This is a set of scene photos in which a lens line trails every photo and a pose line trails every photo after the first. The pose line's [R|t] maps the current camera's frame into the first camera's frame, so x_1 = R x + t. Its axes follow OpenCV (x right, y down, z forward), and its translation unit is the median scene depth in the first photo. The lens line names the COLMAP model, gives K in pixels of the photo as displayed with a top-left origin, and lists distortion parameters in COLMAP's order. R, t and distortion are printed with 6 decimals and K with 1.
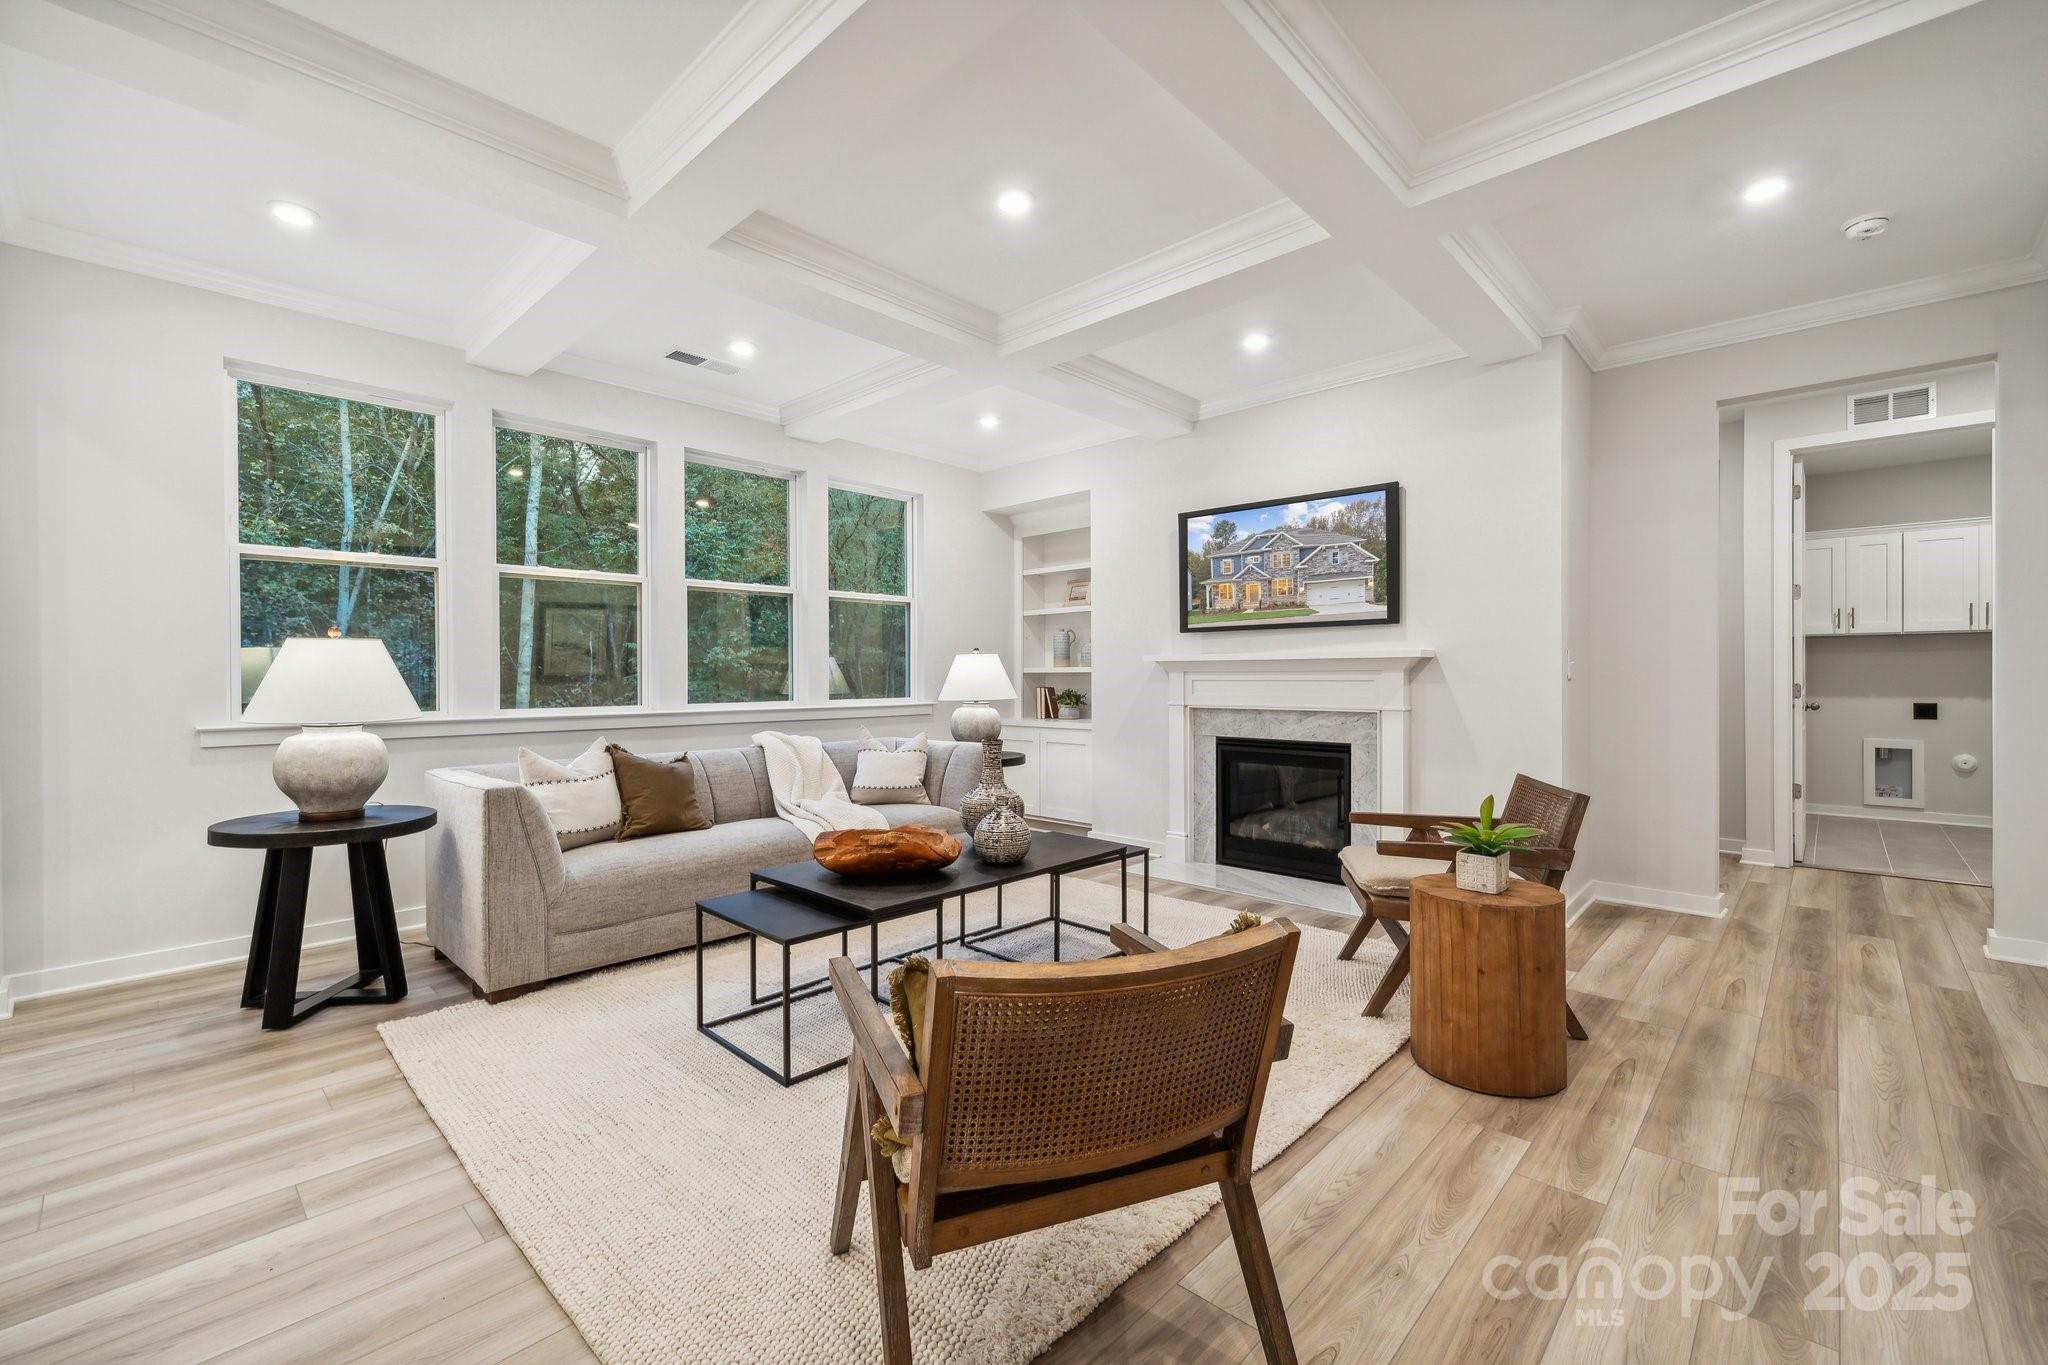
lens RADIAL K [[831.6, 0, 1025.3], [0, 831.6, 665.8], [0, 0, 1]] dist [0.000173, 0.000084]
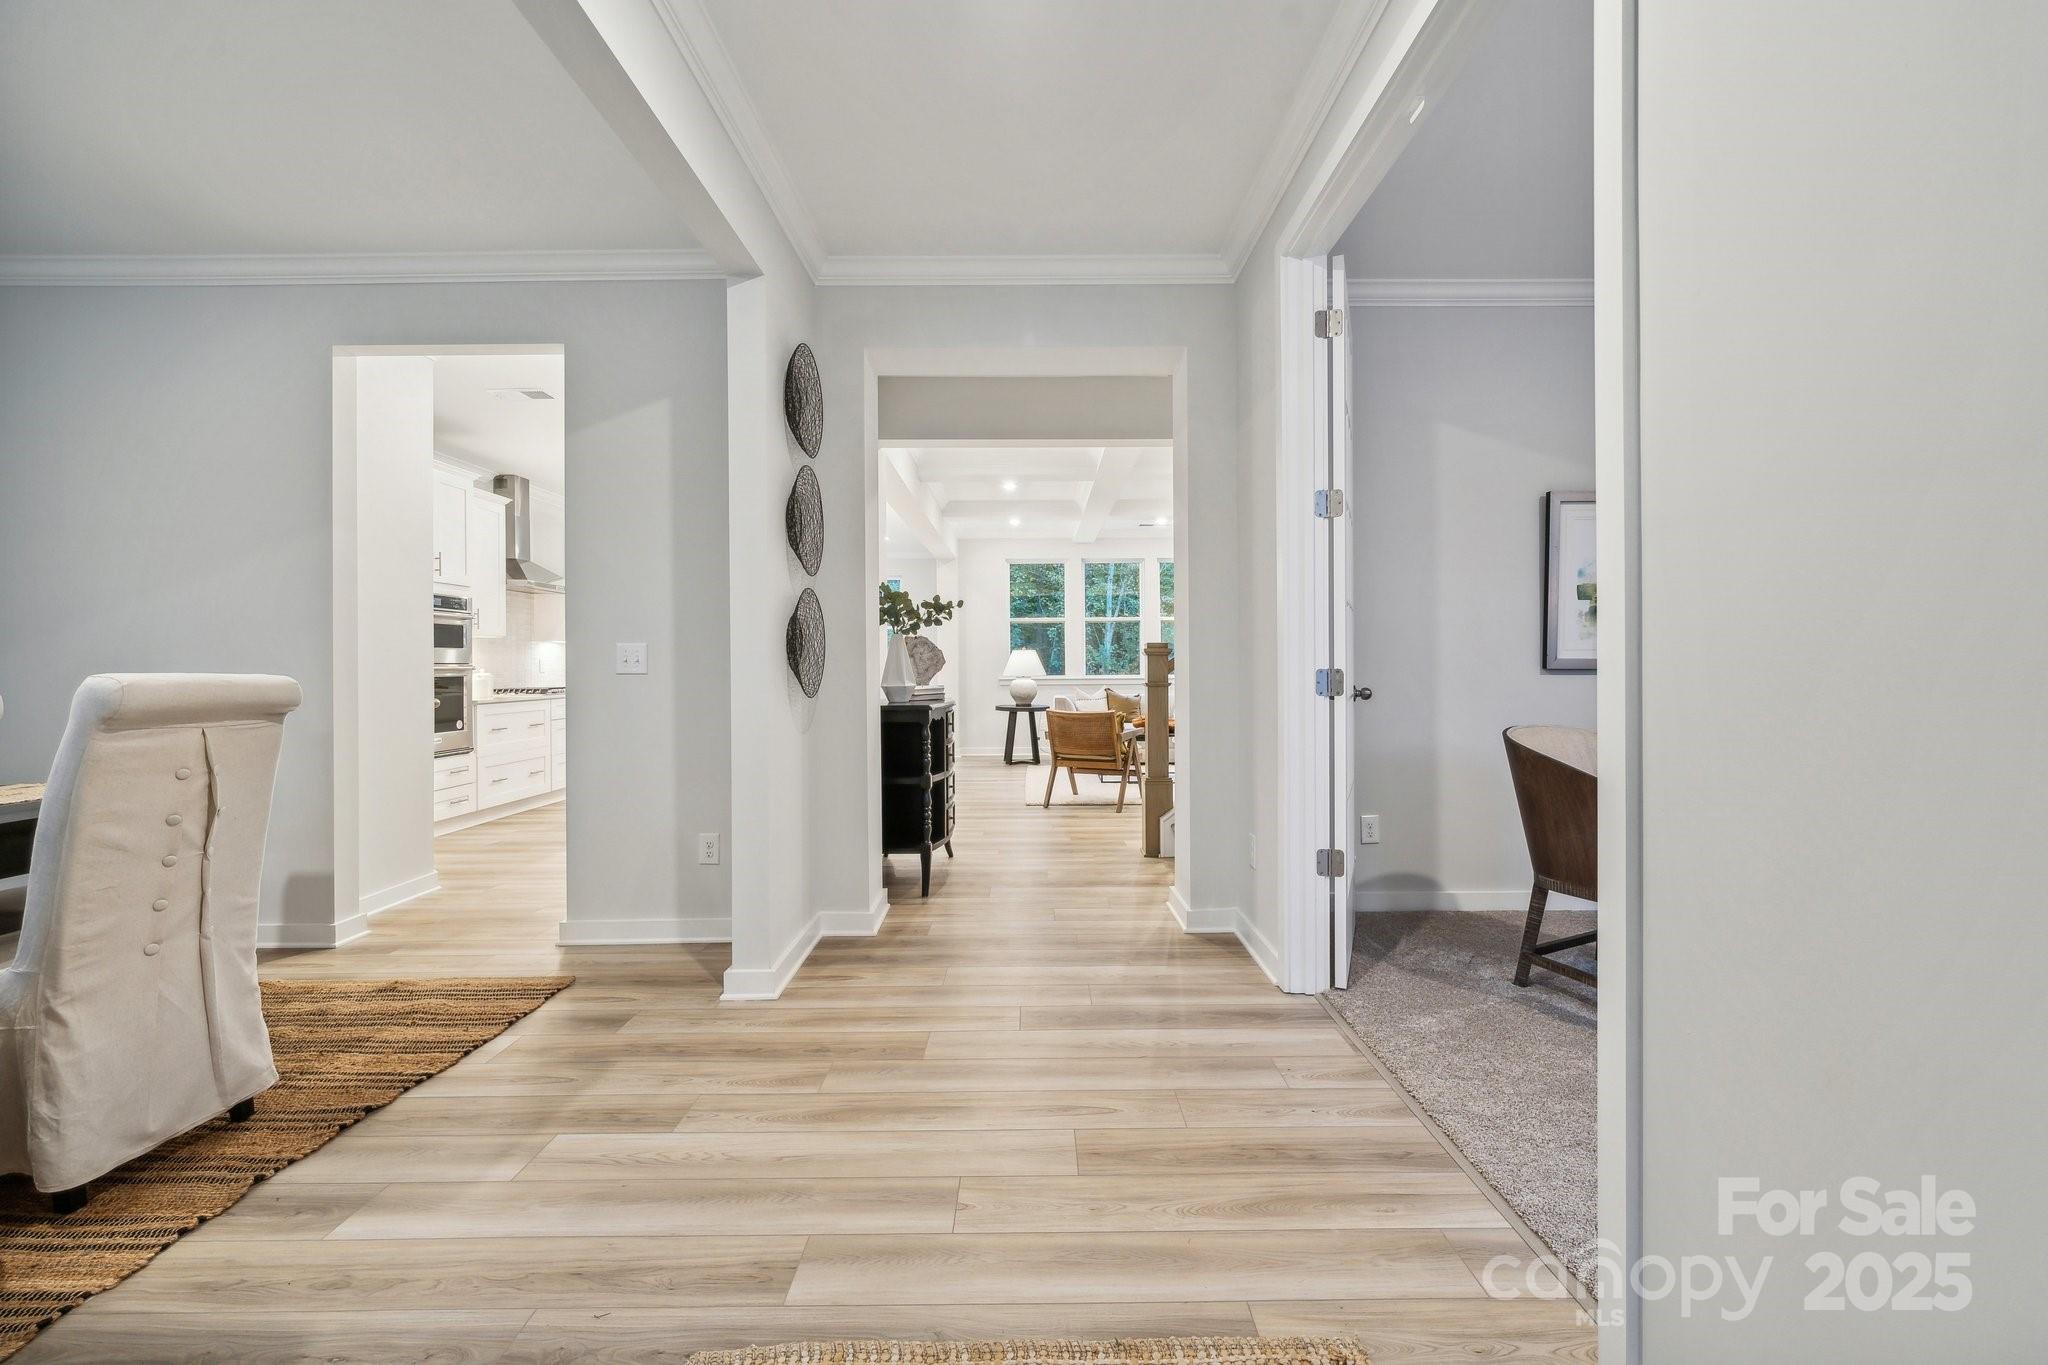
lens RADIAL K [[831.6, 0, 1027.1], [0, 831.6, 675.9], [0, 0, 1]] dist [0.000173, 0.000084]
pose [[0.696273, -0.001875, -0.717774, 1.460332], [0.004449, 0.999989, 0.001704, 0.061768], [0.717763, -0.004380, 0.696274, -1.206744]]
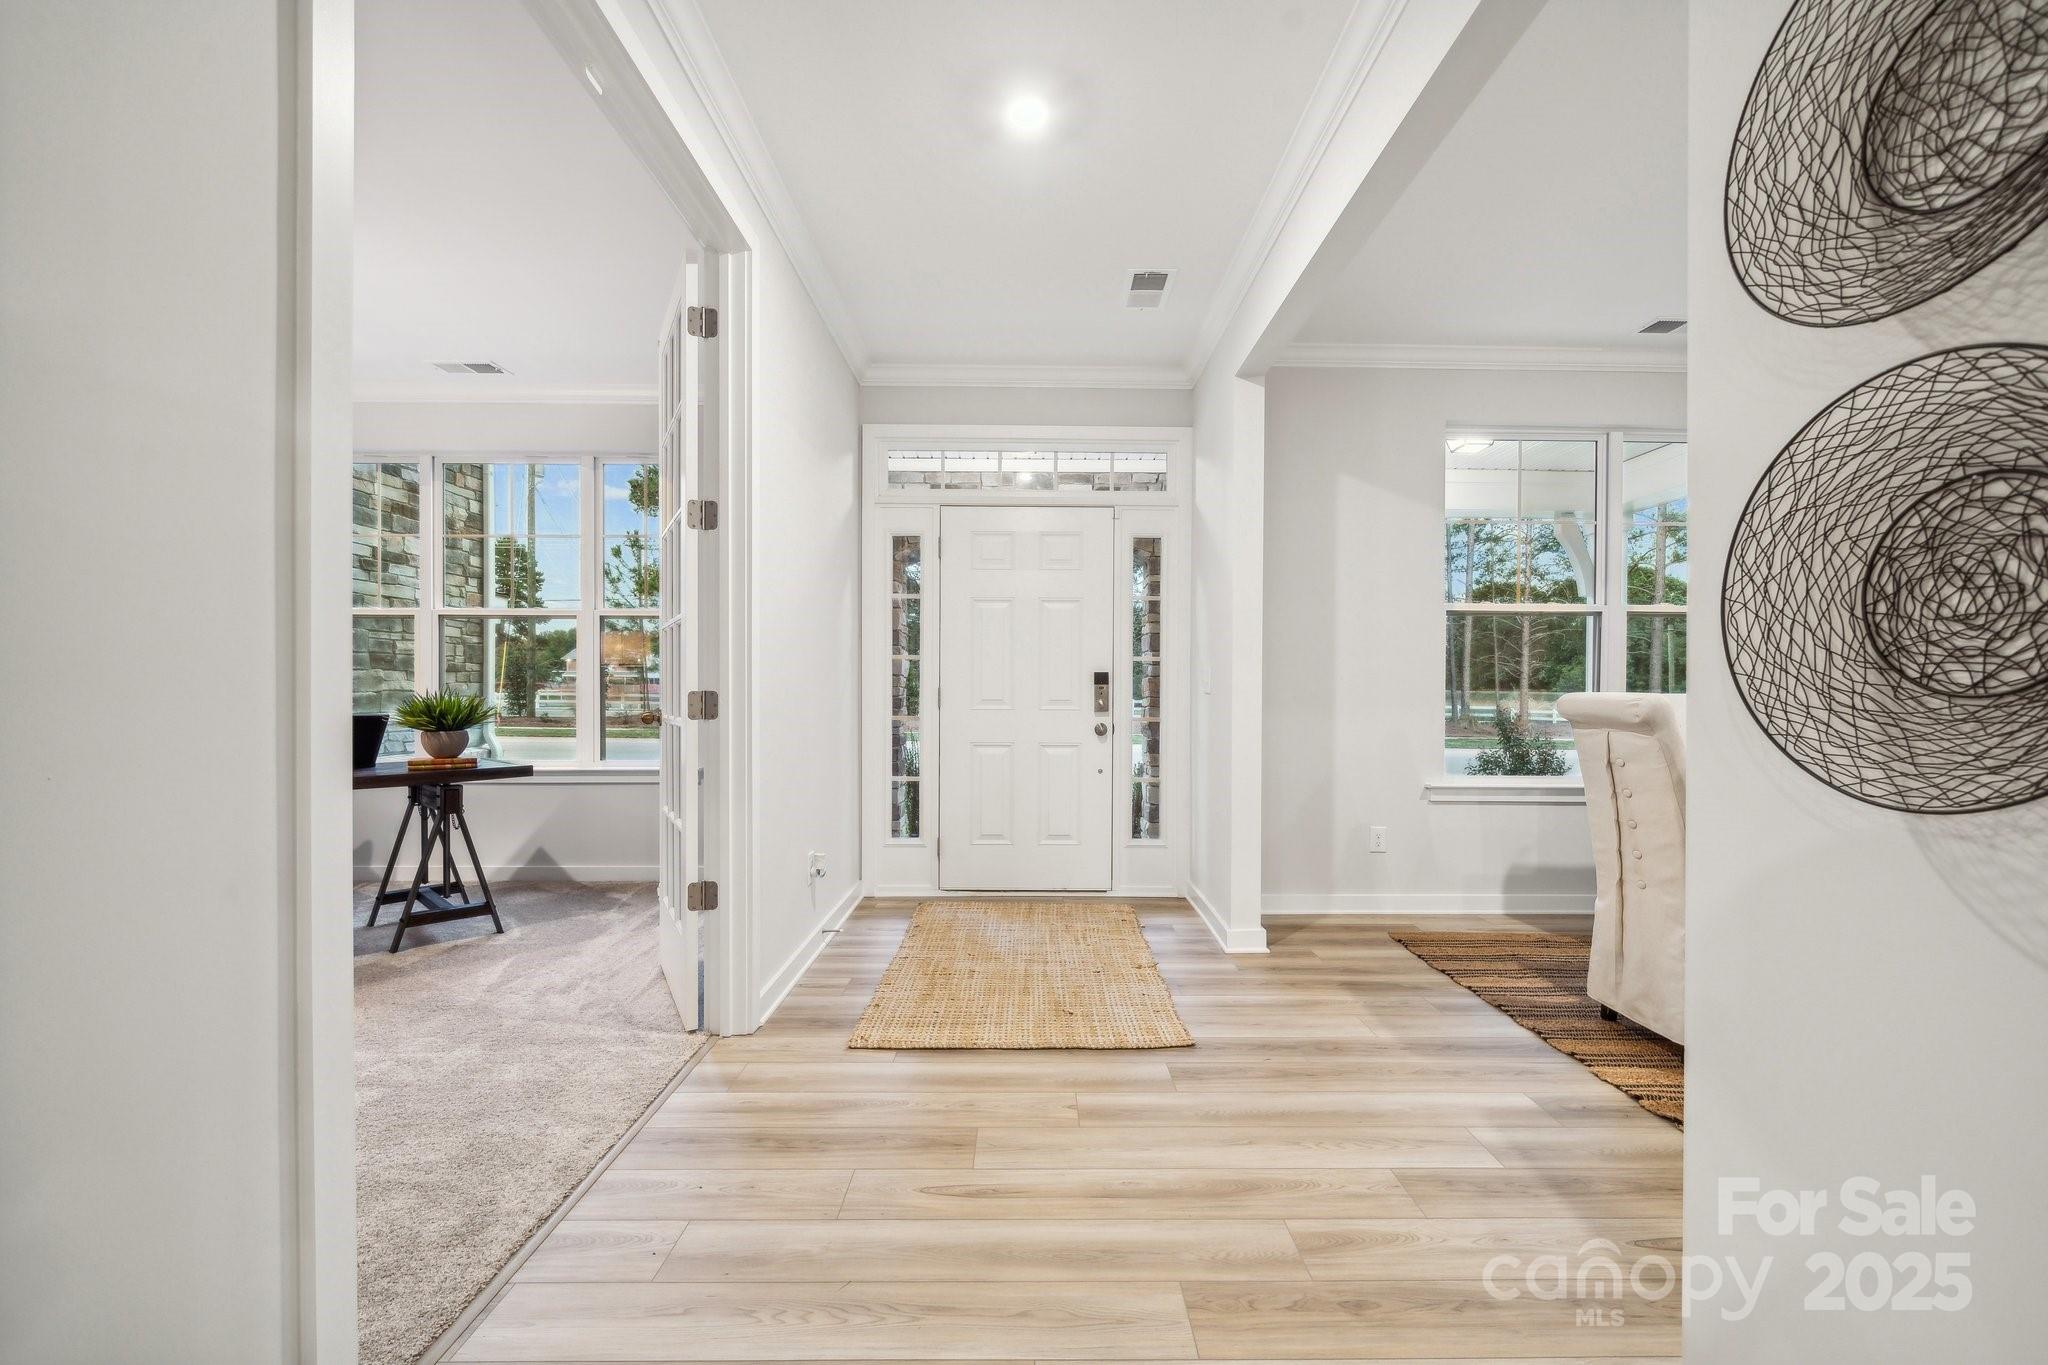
lens RADIAL K [[831.6, 0, 1020.2], [0, 831.6, 691.2], [0, 0, 1]] dist [0.000173, 0.000084]
pose [[-0.694589, -0.009071, 0.719350, -3.081180], [-0.001750, 0.999939, 0.010919, 0.014549], [-0.719405, 0.006325, -0.694562, 3.186710]]
